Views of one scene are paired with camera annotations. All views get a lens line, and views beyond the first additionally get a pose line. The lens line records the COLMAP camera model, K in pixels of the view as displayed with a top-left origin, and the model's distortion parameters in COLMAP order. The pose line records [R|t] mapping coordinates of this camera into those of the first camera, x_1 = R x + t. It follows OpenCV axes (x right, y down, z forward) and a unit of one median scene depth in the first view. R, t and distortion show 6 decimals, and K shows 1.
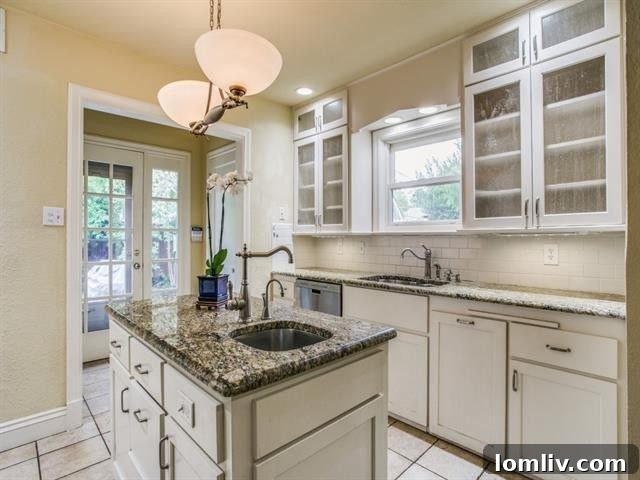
lens RADIAL K [[323.1, 0, 321.3], [0, 323.1, 237.1], [0, 0, 1]] dist [-0.005388, 0.000515]
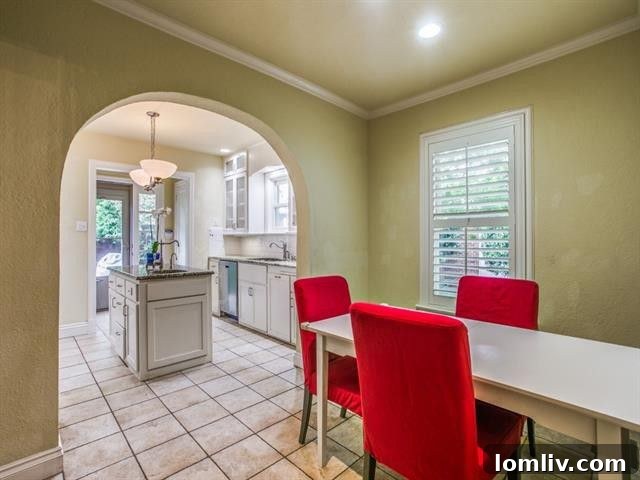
lens RADIAL K [[323.1, 0, 322.2], [0, 323.1, 231.8], [0, 0, 1]] dist [-0.005388, 0.000515]
pose [[0.999816, -0.003150, -0.018935, 0.508359], [0.002933, 0.999930, -0.011503, -0.001506], [0.018970, 0.011446, 0.999755, -0.709510]]
